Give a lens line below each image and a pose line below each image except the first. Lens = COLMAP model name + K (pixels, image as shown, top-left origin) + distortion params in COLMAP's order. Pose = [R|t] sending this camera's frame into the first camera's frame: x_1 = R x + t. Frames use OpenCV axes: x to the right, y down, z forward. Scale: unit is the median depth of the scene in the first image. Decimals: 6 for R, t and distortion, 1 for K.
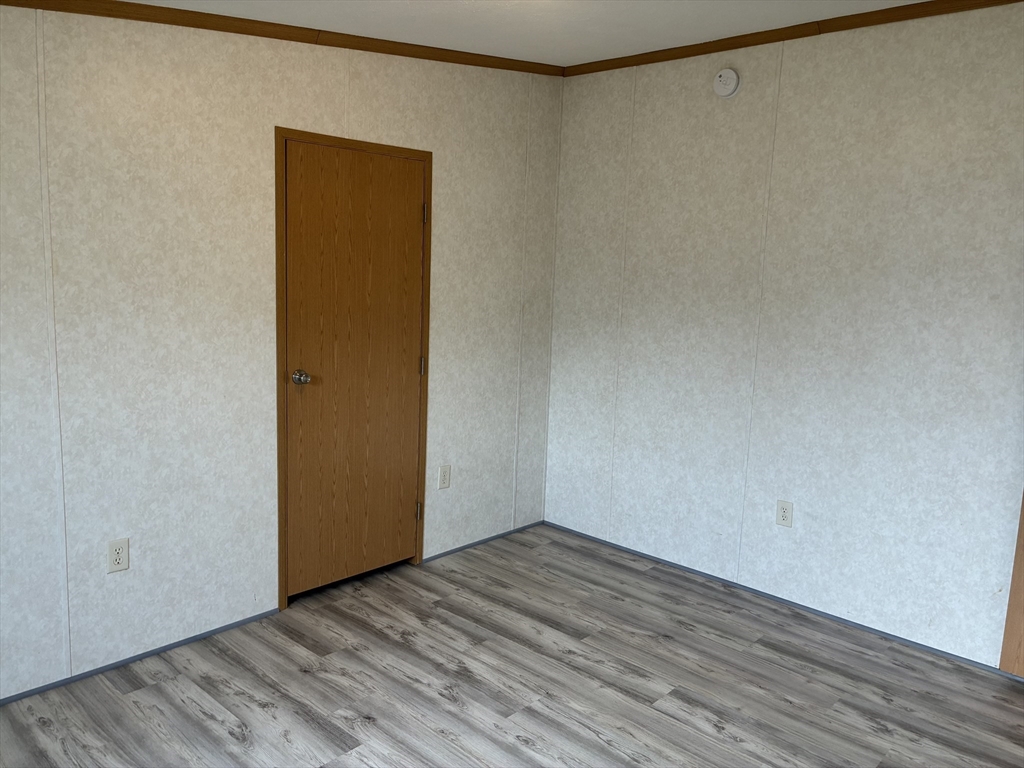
lens RADIAL K [[779.0, 0, 510.0], [0, 779.0, 381.0], [0, 0, 1]] dist [0.042620, -0.067385]
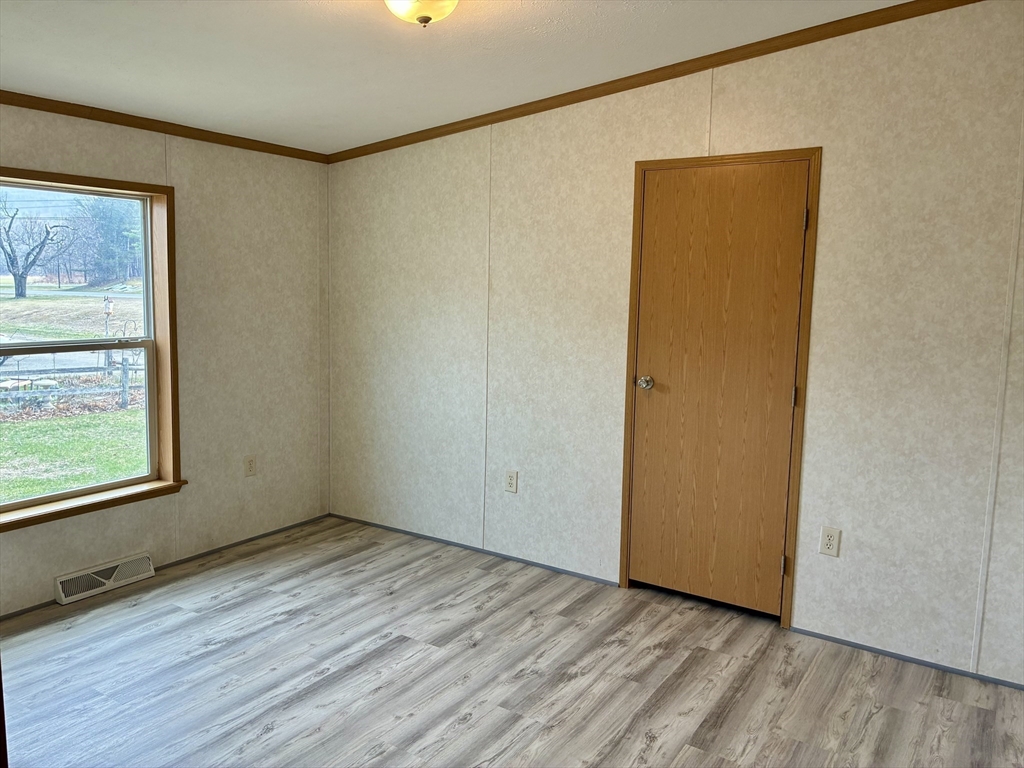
lens RADIAL K [[779.0, 0, 510.0], [0, 779.0, 381.0], [0, 0, 1]] dist [0.042620, -0.067385]
pose [[0.161247, 0.094334, -0.982395, 0.808770], [-0.158247, 0.985013, 0.068612, -0.054232], [0.974144, 0.144398, 0.173759, 0.643735]]
